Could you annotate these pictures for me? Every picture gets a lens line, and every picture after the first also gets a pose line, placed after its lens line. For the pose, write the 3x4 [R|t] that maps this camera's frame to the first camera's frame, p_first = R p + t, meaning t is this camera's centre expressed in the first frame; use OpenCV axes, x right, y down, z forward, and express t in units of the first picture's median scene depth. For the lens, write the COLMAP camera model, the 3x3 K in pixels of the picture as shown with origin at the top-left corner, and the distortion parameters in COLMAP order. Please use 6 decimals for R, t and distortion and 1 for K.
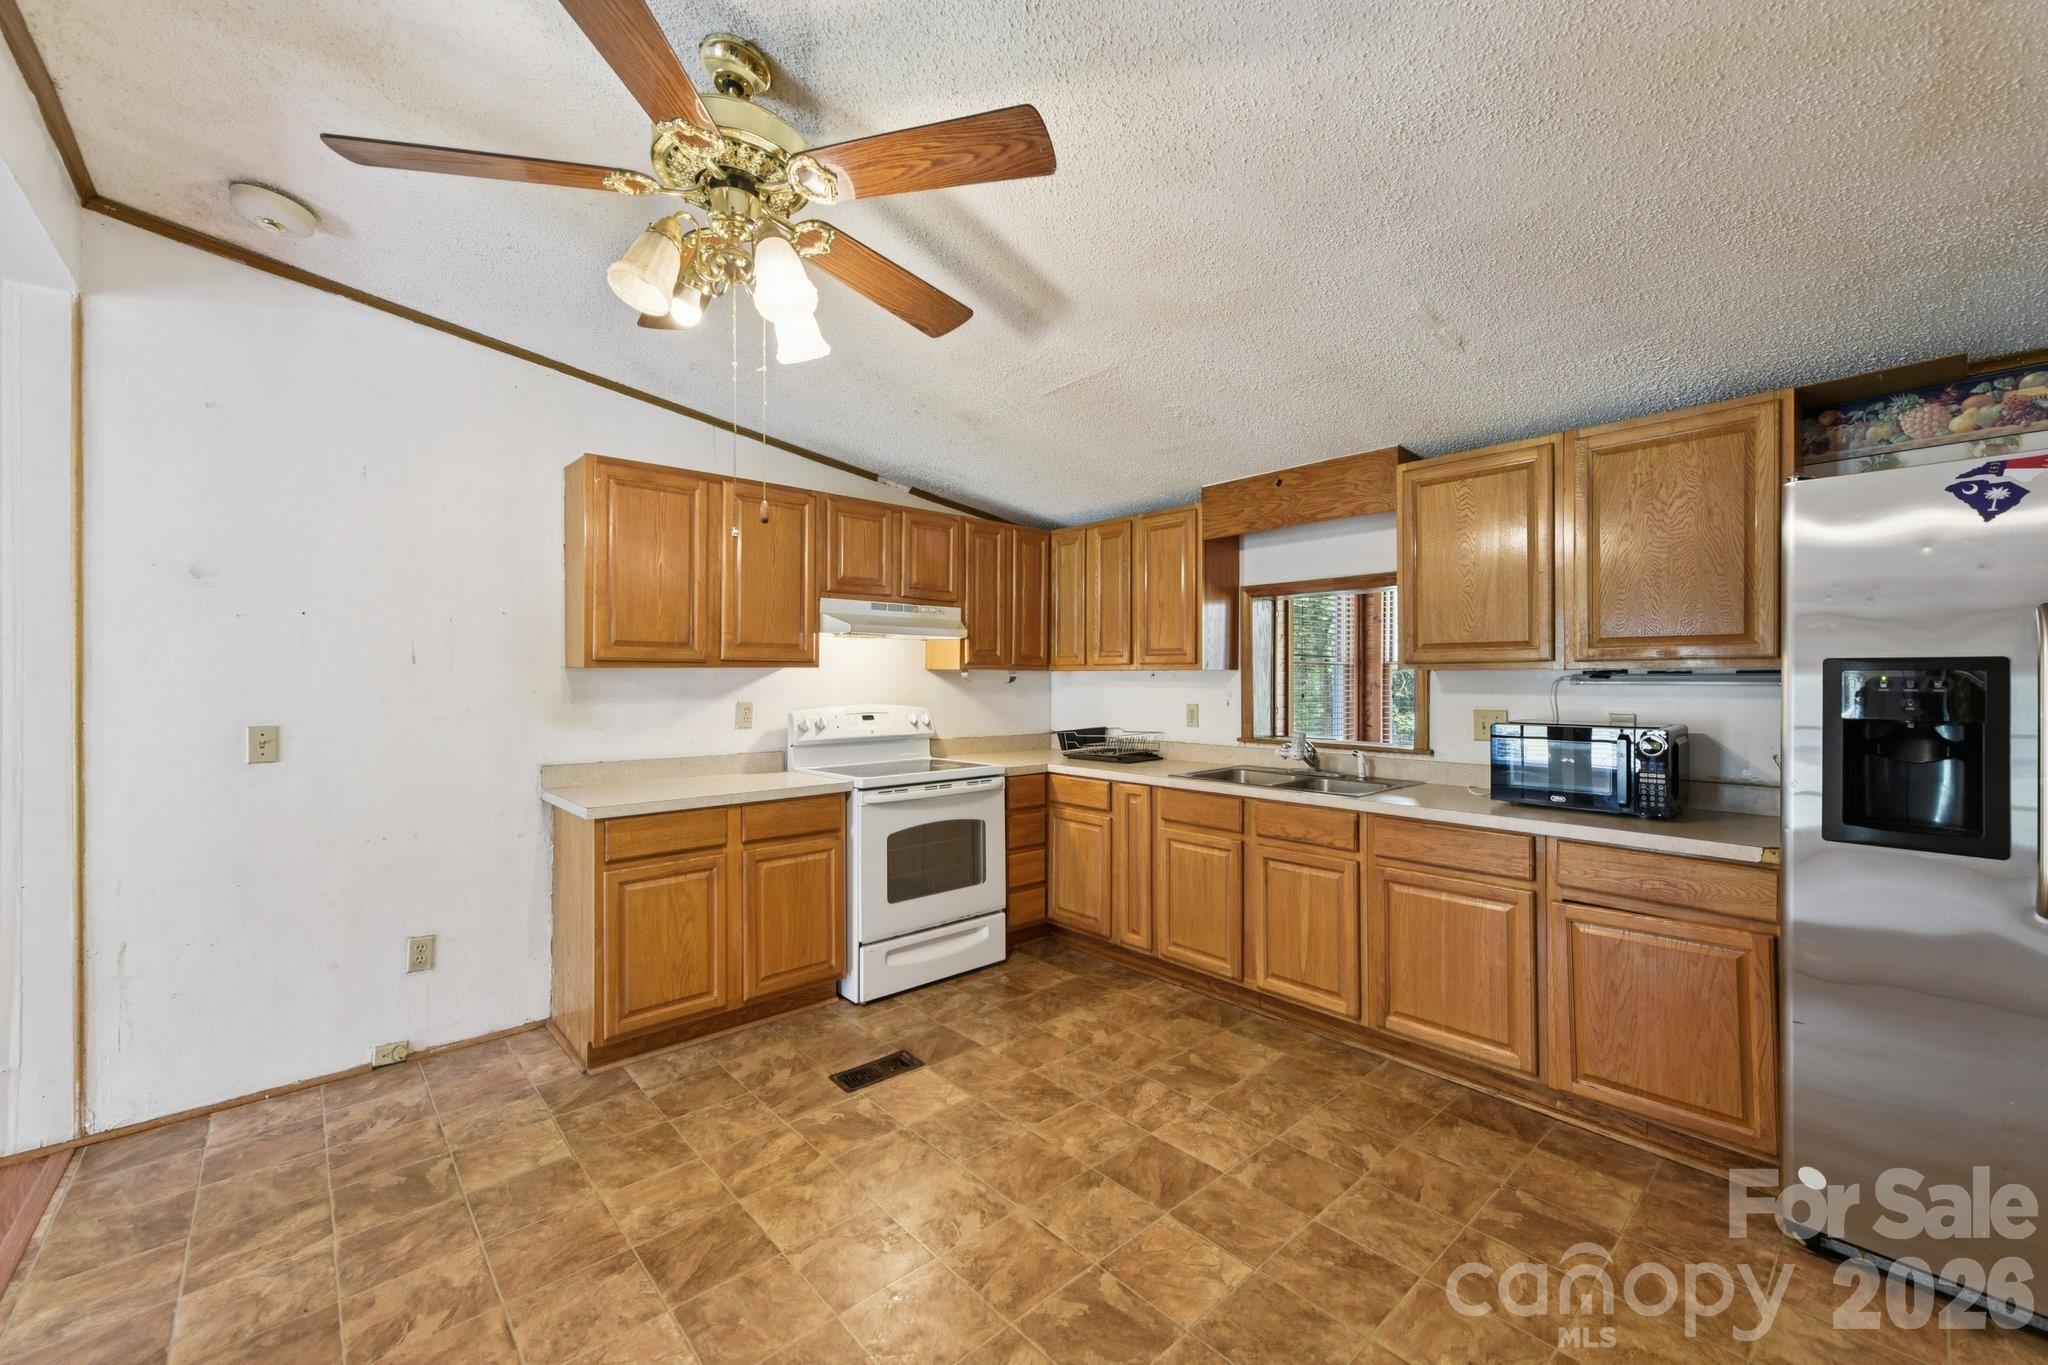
lens RADIAL K [[808.3, 0, 1018.1], [0, 808.3, 677.2], [0, 0, 1]] dist [0.008896, -0.000673]
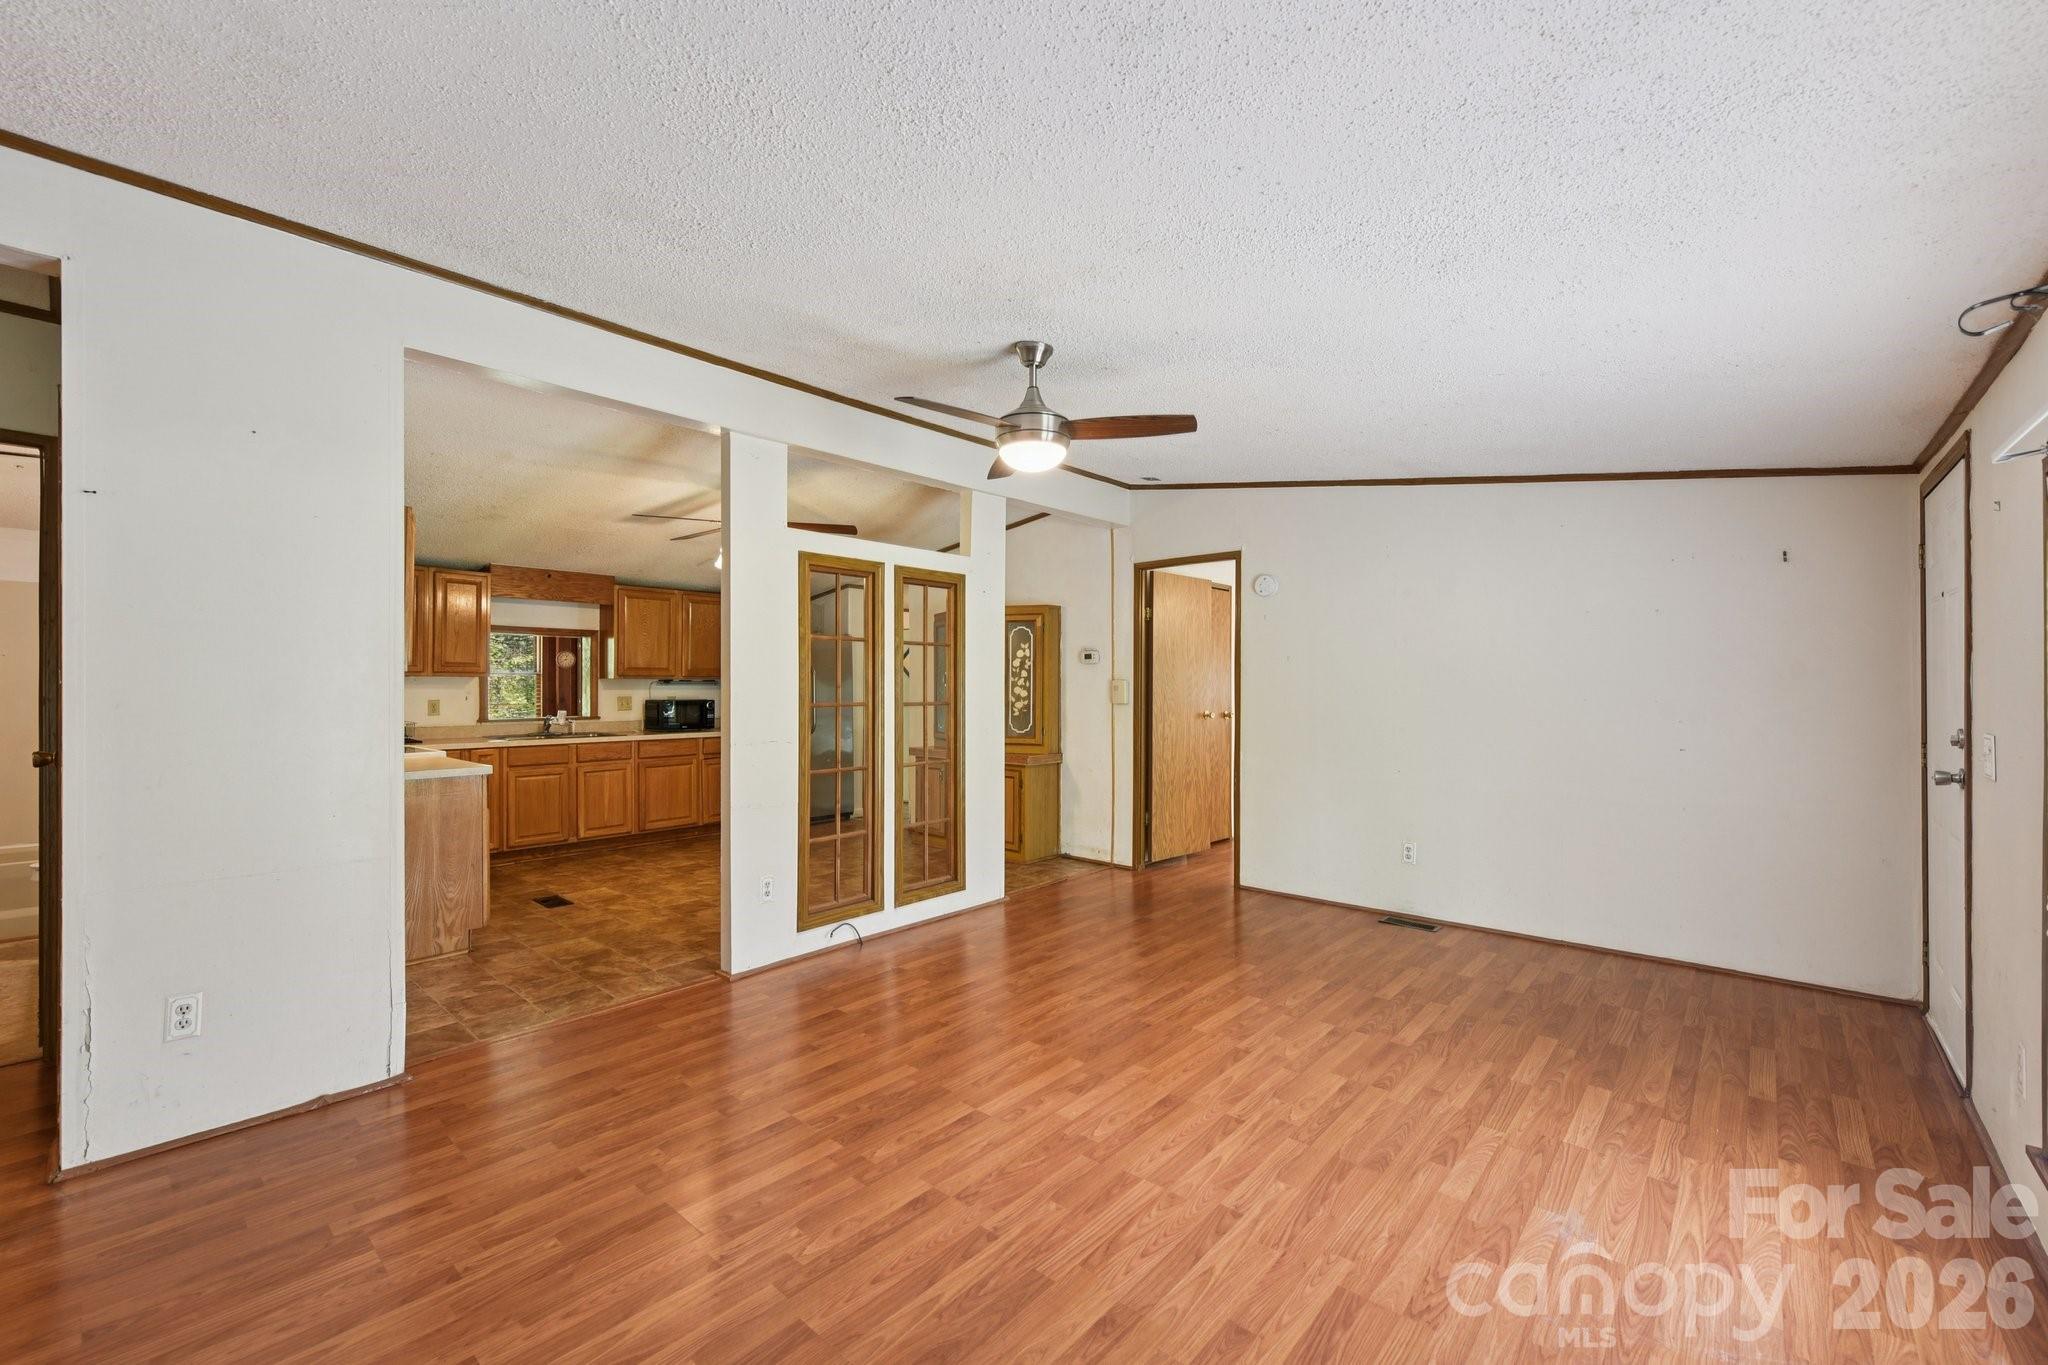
lens RADIAL K [[832.9, 0, 1030.9], [0, 832.9, 687.0], [0, 0, 1]] dist [0.002041, -0.000034]
pose [[-0.126753, -0.002212, 0.991932, -2.034372], [-0.000977, 0.999997, 0.002106, 0.008479], [-0.991934, -0.000702, -0.126755, 0.183681]]
